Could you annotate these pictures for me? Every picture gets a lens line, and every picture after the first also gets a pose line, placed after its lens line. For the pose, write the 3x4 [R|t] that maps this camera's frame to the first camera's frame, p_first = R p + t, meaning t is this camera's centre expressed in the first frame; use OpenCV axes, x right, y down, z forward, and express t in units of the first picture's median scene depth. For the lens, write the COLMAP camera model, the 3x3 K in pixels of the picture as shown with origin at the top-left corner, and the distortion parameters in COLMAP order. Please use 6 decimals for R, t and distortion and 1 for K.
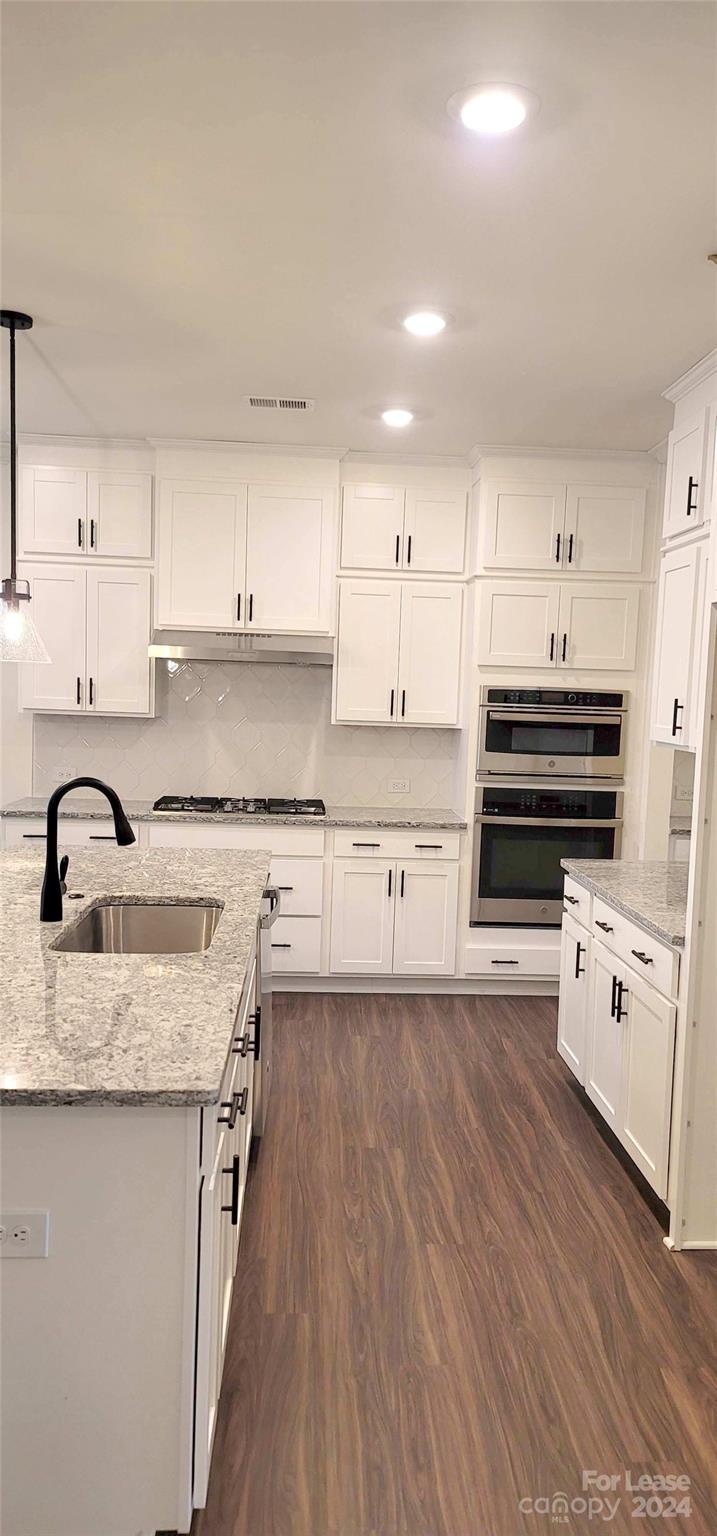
lens RADIAL K [[1157.7, 0, 349.4], [0, 1157.7, 790.1], [0, 0, 1]] dist [0.184464, -0.177683]
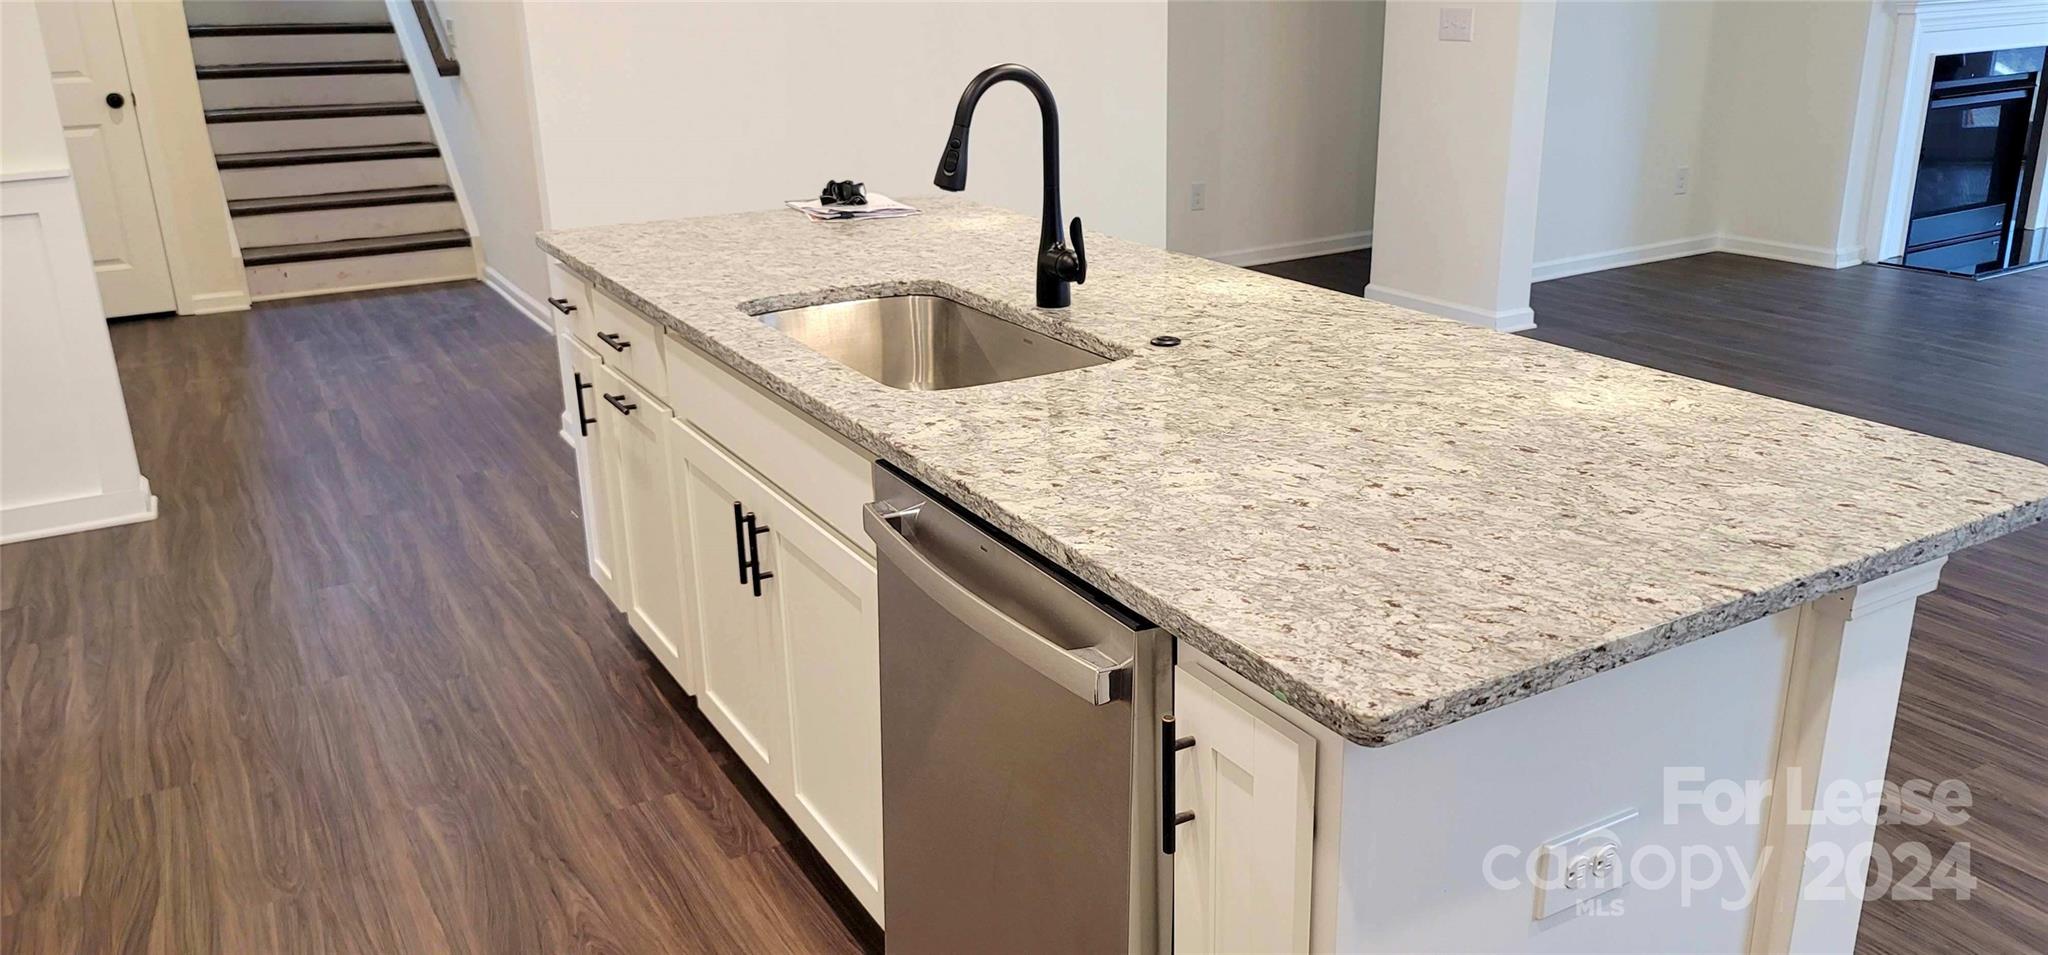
lens RADIAL K [[1543.6, 0, 1024.0], [0, 1543.6, 477.5], [0, 0, 1]] dist [0.184464, -0.177683]
pose [[-0.888328, 0.130387, -0.440309, 0.035019], [-0.047184, 0.927851, 0.369955, -0.029079], [0.456778, 0.349417, -0.818084, 0.452099]]
